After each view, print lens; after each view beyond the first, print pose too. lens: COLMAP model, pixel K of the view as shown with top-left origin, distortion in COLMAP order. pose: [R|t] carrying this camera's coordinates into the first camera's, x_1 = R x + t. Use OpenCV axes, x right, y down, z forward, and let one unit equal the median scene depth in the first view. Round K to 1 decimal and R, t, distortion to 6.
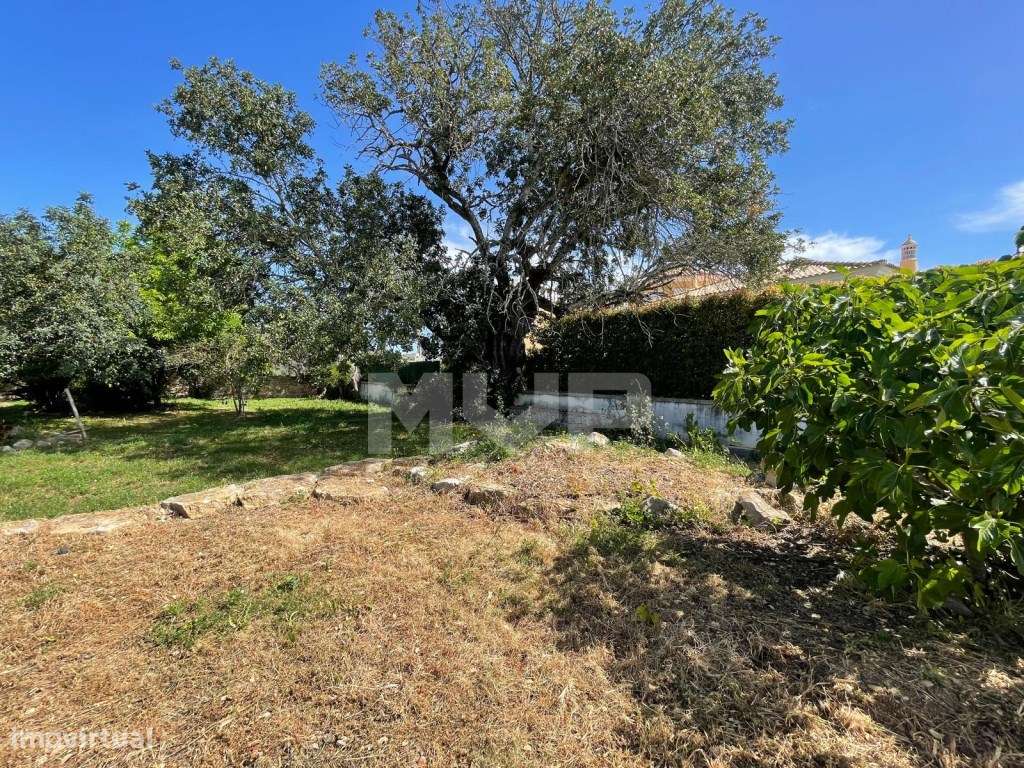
lens RADIAL K [[407.0, 0, 519.4], [0, 407.0, 383.3], [0, 0, 1]] dist [0.003563, -0.000582]
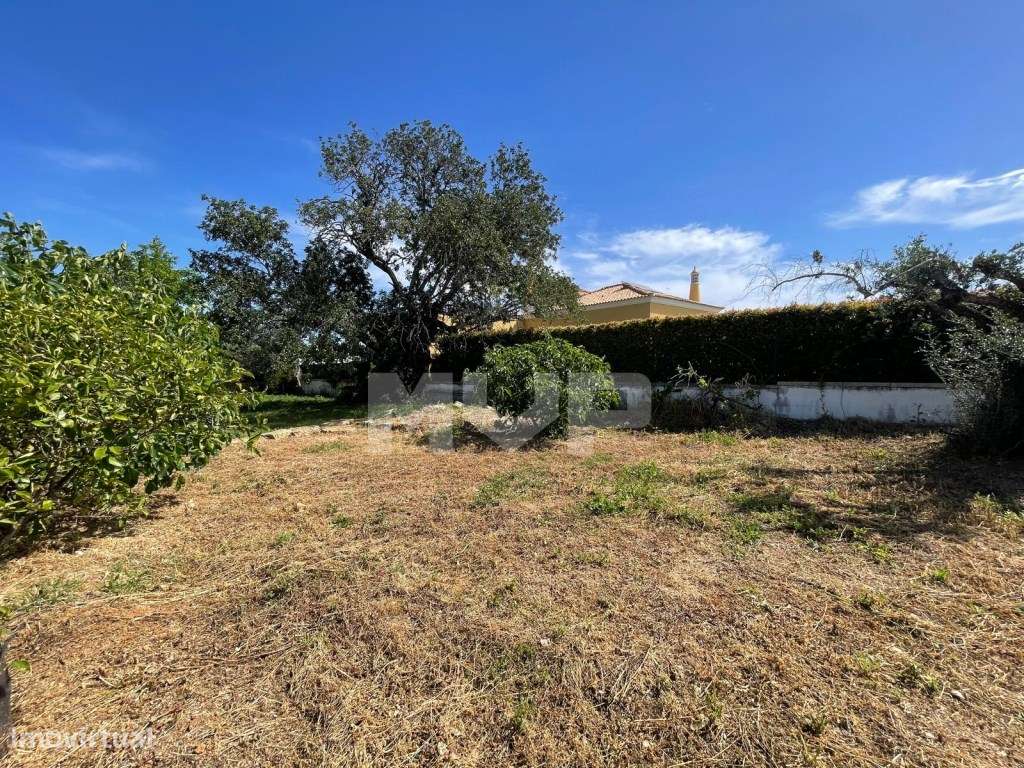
lens RADIAL K [[407.0, 0, 508.5], [0, 407.0, 382.4], [0, 0, 1]] dist [0.003563, -0.000582]
pose [[0.988024, -0.037261, 0.149734, 0.074789], [0.033466, 0.999053, 0.027789, -0.011018], [-0.150627, -0.022445, 0.988336, -0.556366]]
